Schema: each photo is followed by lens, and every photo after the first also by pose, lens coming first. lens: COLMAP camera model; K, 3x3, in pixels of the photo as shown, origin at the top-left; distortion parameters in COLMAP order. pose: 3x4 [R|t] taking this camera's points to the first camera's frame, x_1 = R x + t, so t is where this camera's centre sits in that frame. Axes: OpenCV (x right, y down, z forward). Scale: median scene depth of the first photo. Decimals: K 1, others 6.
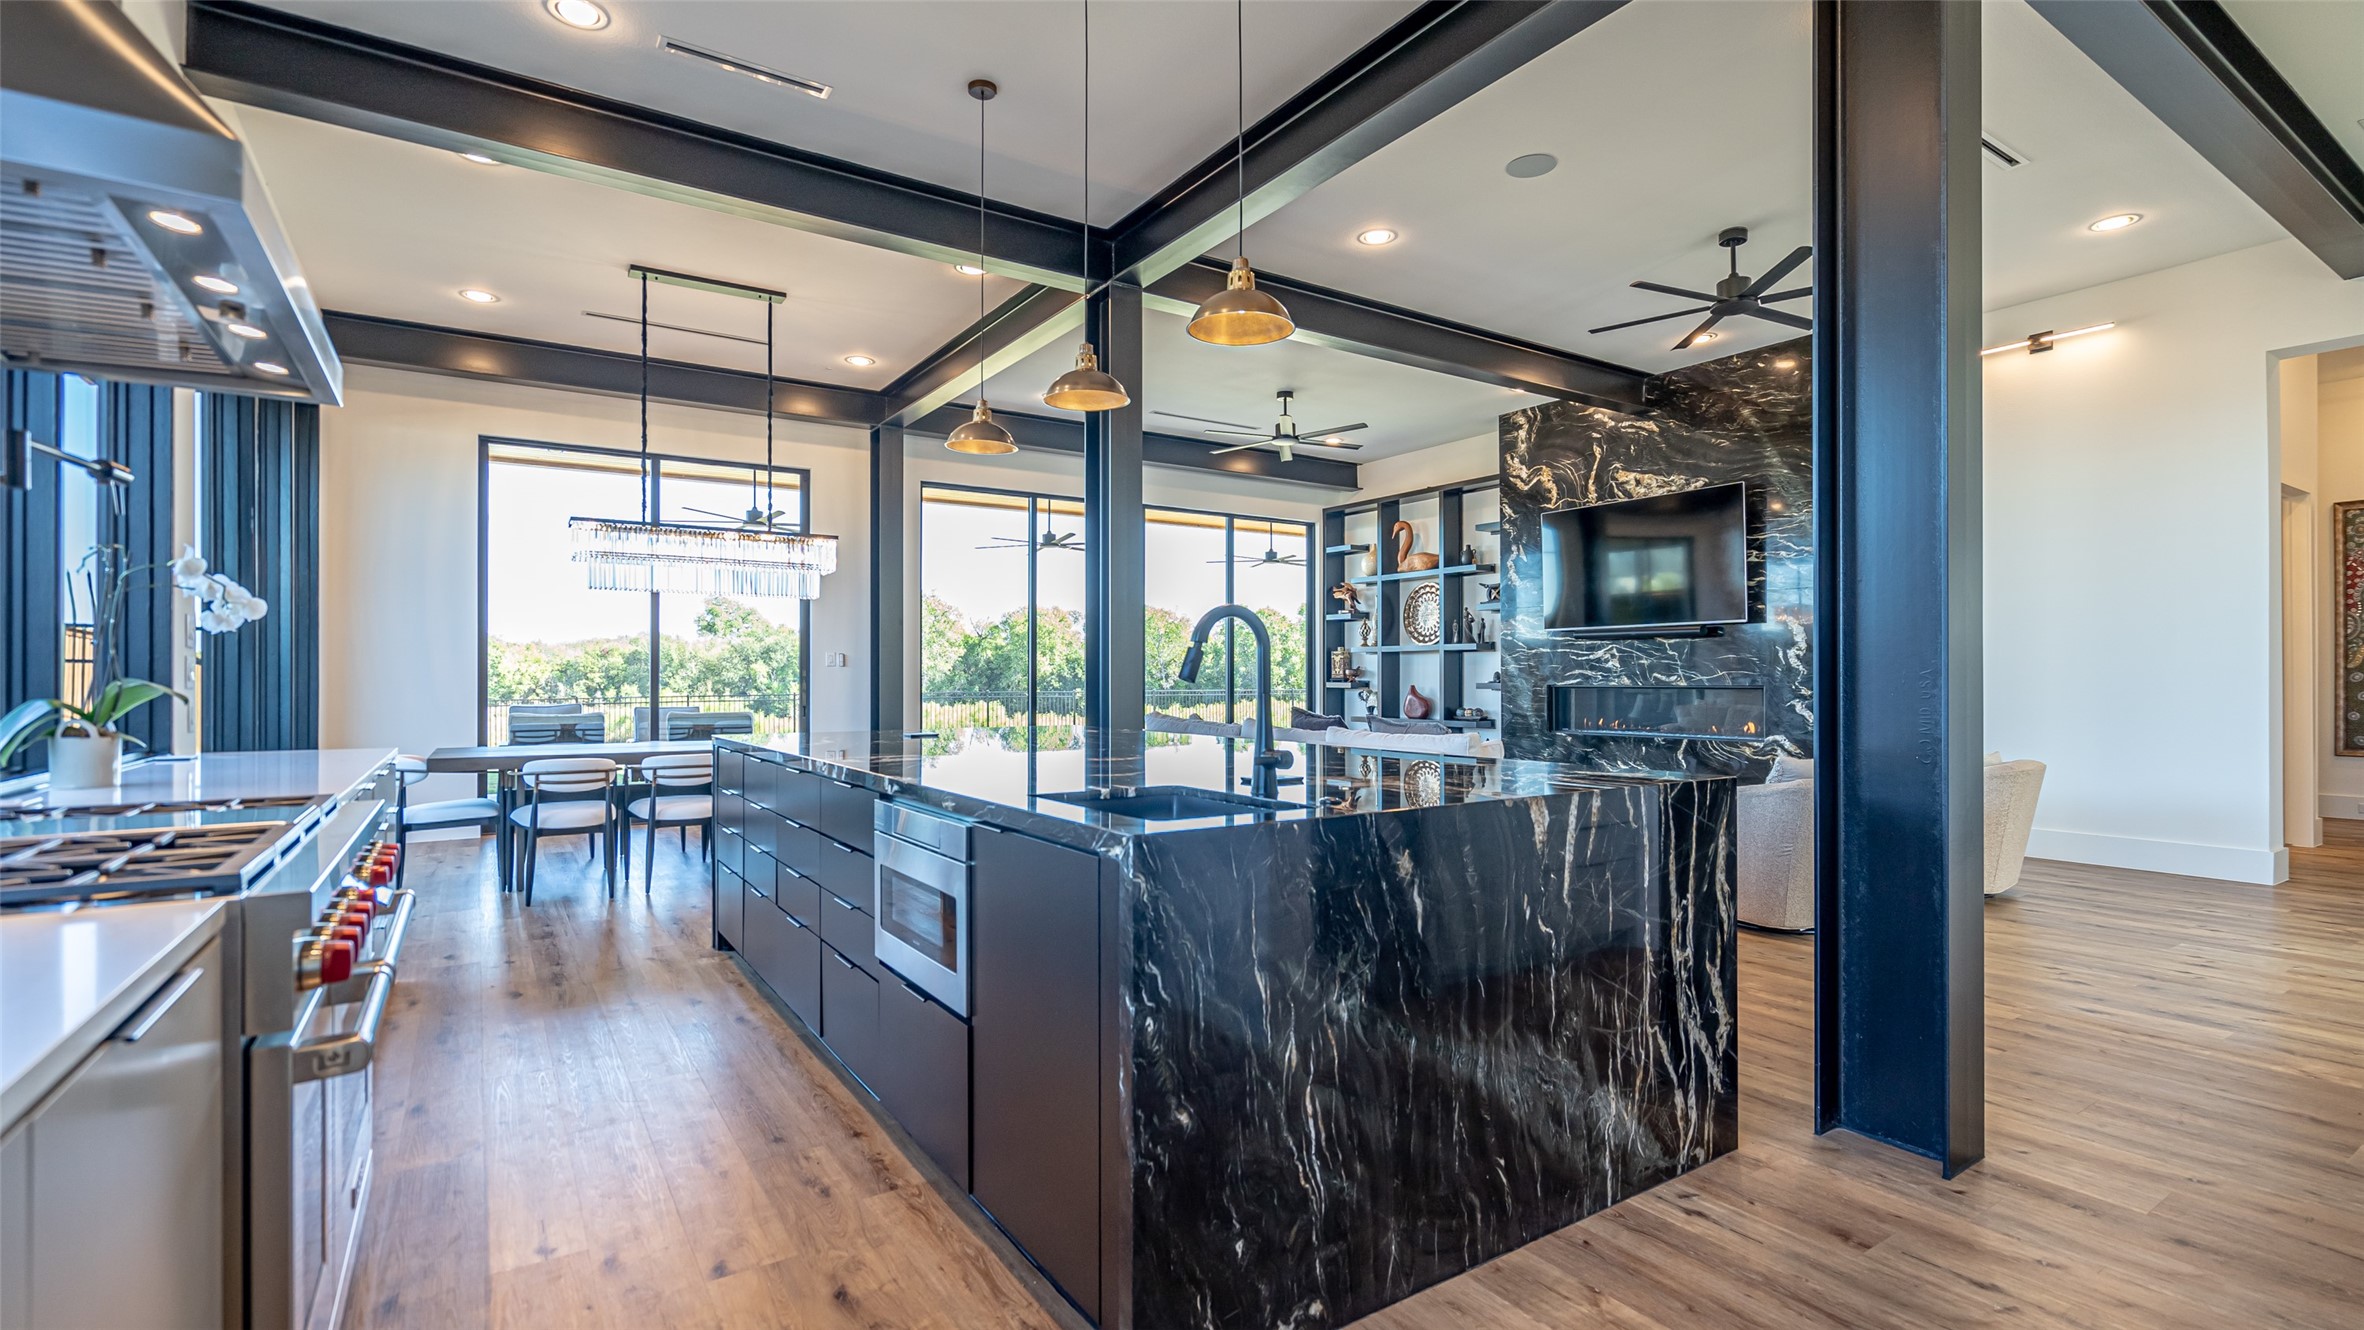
lens RADIAL K [[1072.9, 0, 1187.9], [0, 1072.9, 669.8], [0, 0, 1]] dist [-0.000426, 0.000188]
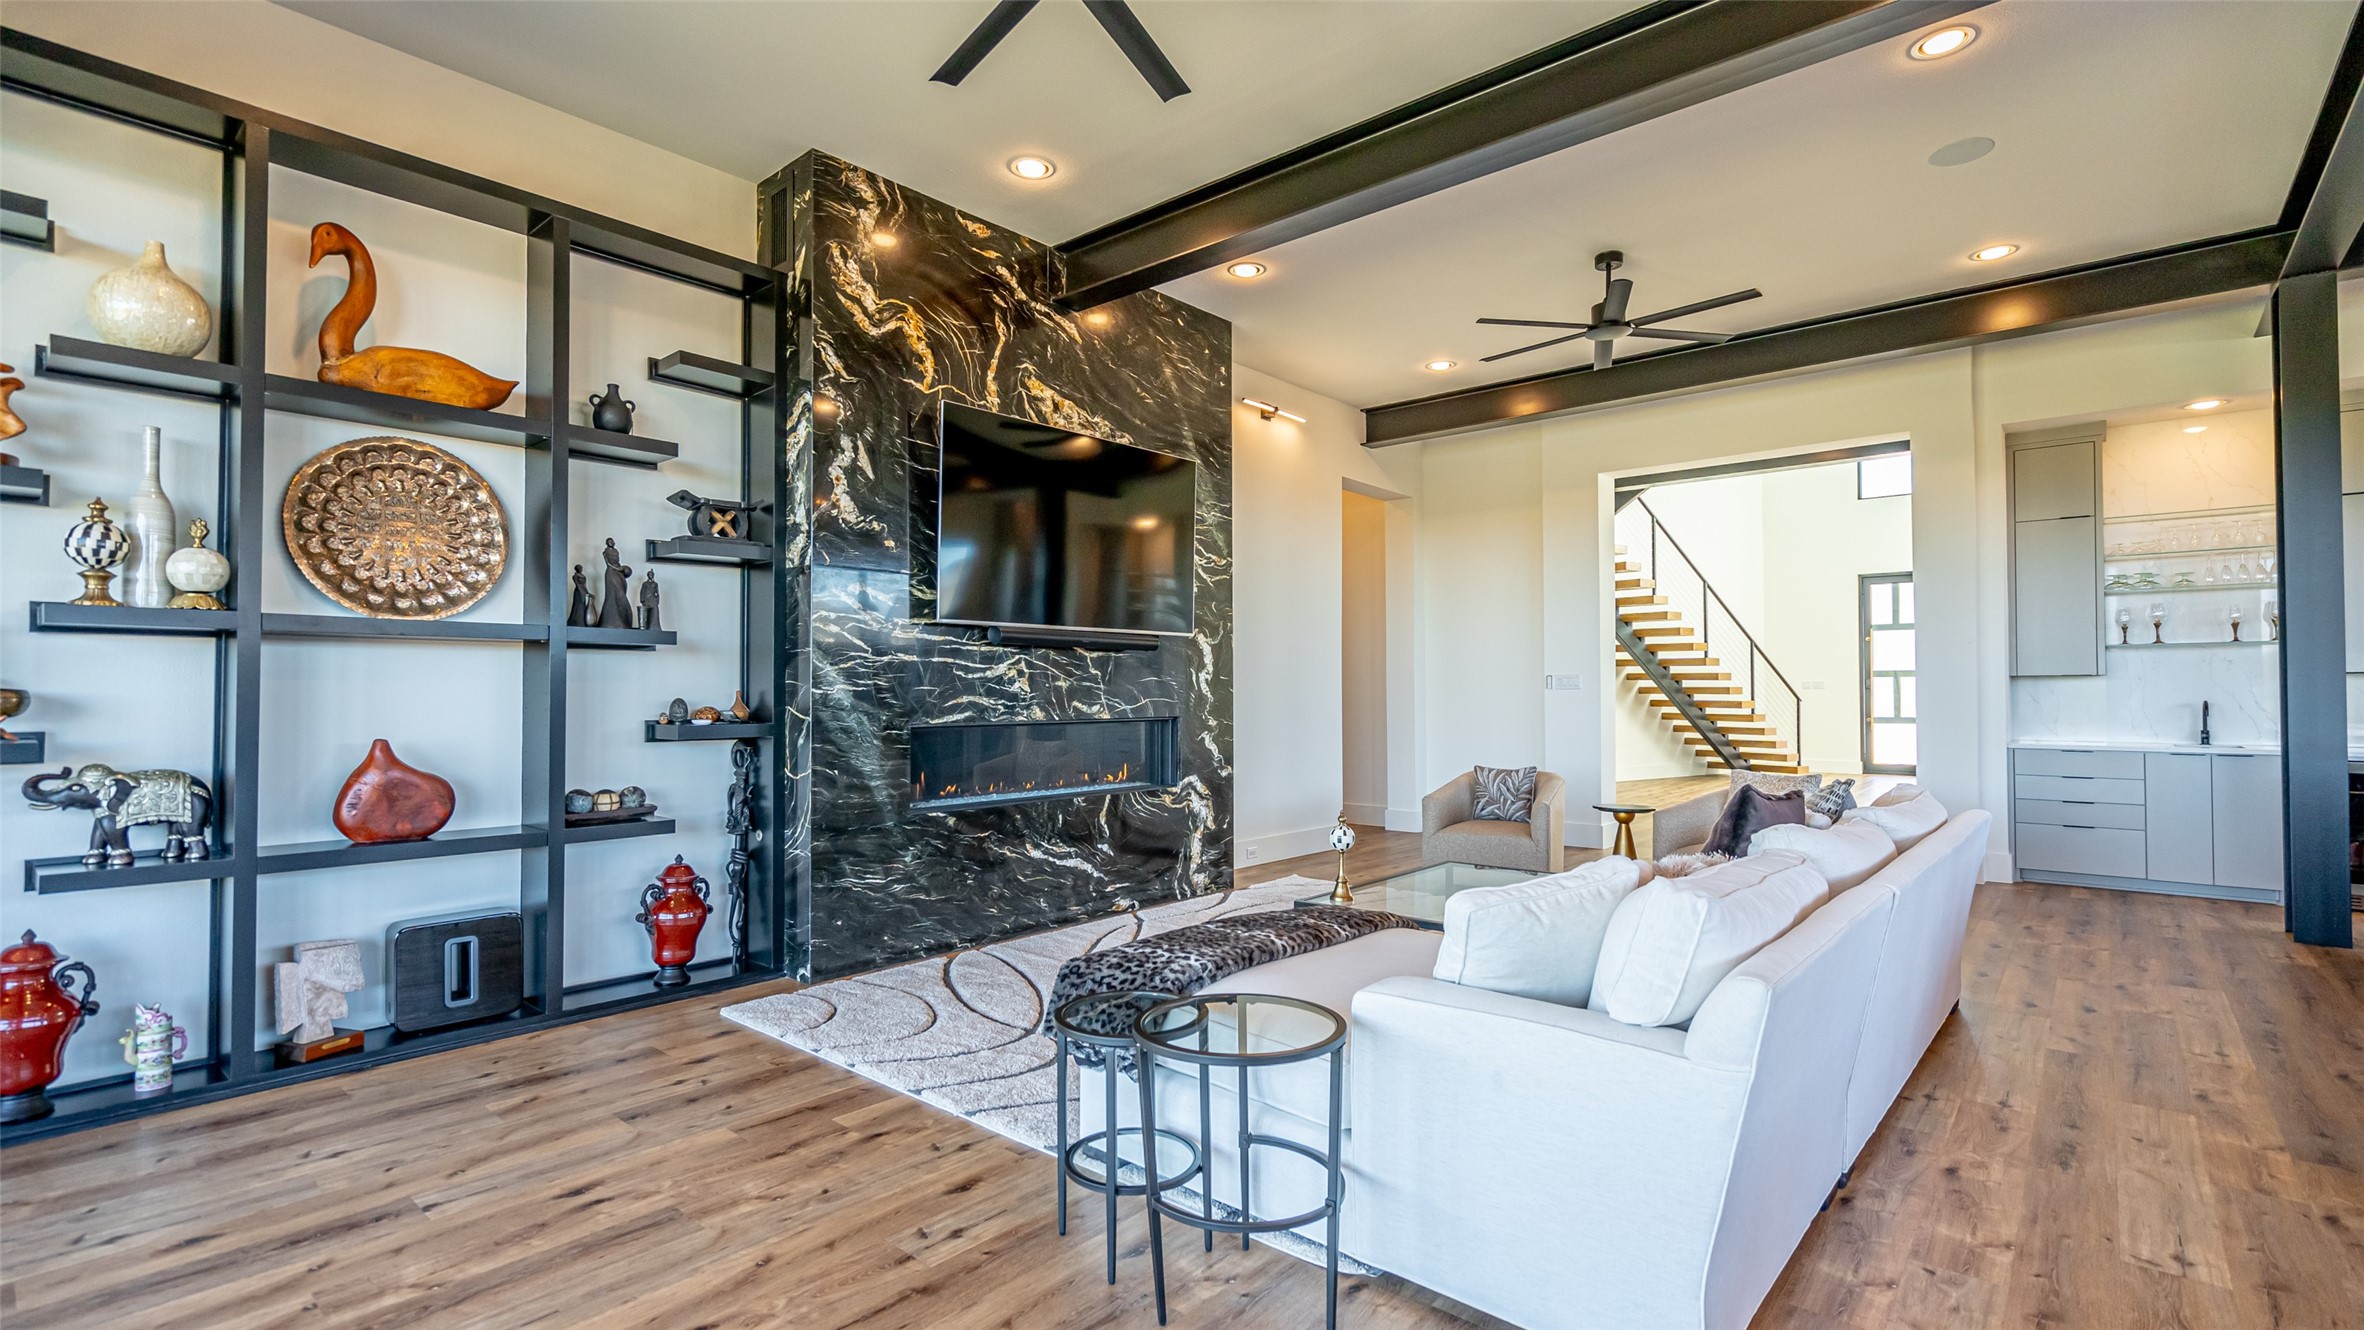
lens RADIAL K [[1072.9, 0, 1184.7], [0, 1072.9, 674.1], [0, 0, 1]] dist [-0.000426, 0.000188]
pose [[-0.265505, 0.017587, 0.963949, -0.200895], [-0.005559, 0.999789, -0.019773, -0.000832], [-0.964093, -0.010609, -0.265352, 0.984577]]
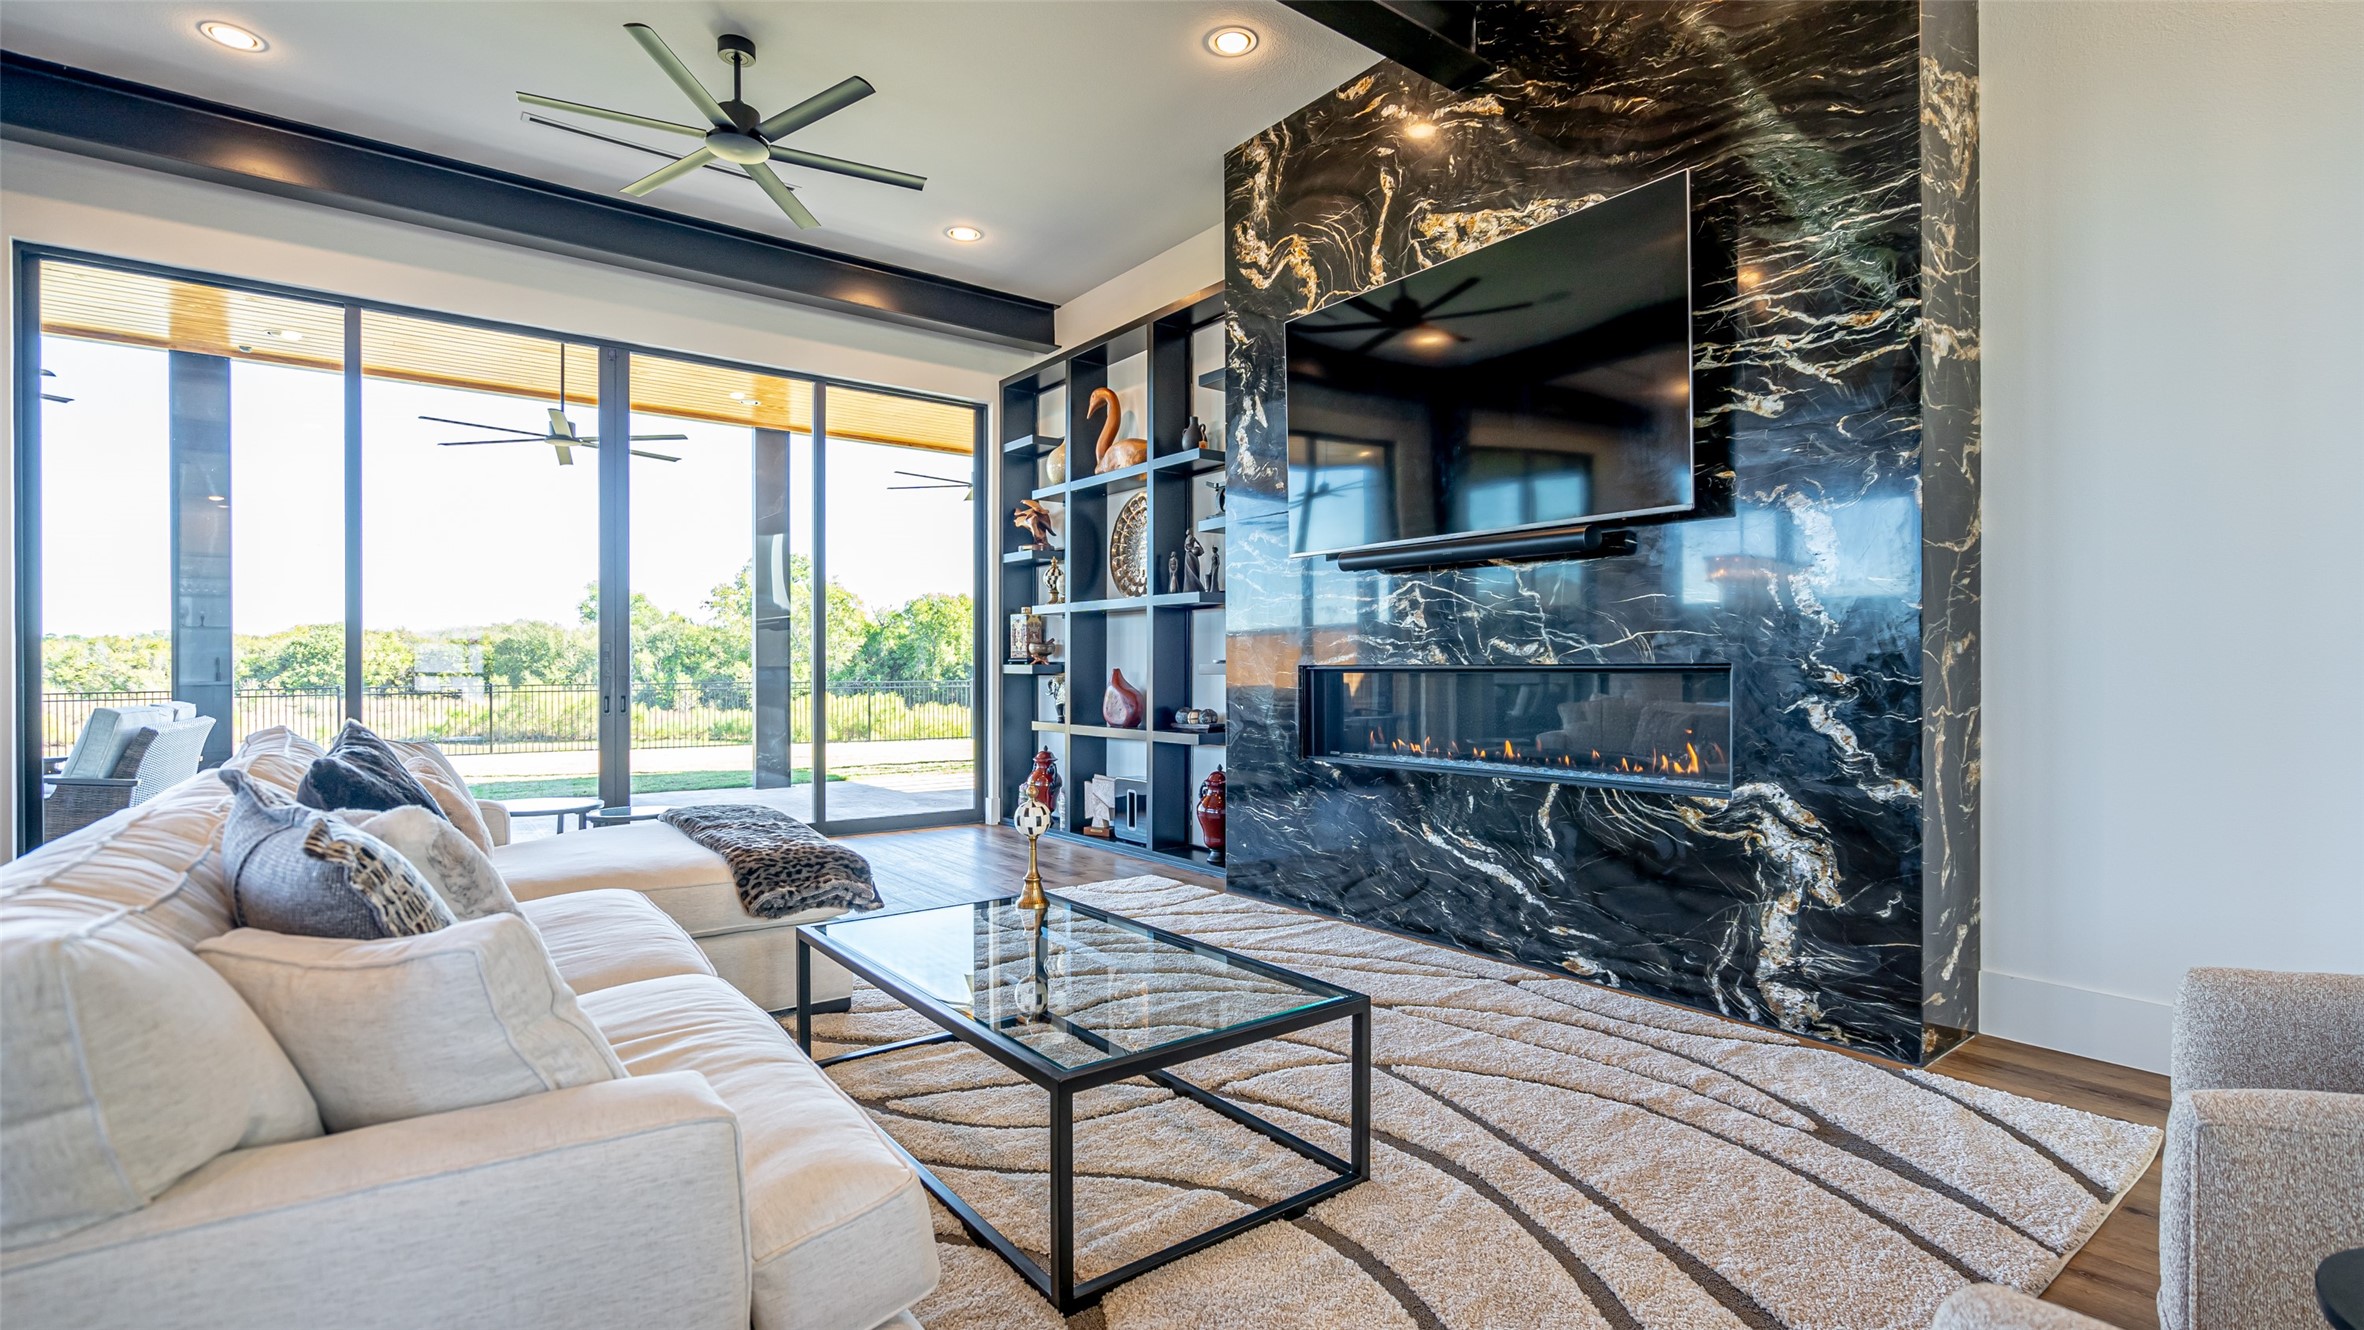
lens RADIAL K [[1072.9, 0, 1181.6], [0, 1072.9, 671.4], [0, 0, 1]] dist [-0.000426, 0.000188]
pose [[0.997965, 0.000295, 0.063765, 0.240124], [-0.000927, 0.999951, 0.009874, 0.011488], [-0.063759, -0.009913, 0.997916, 0.483158]]
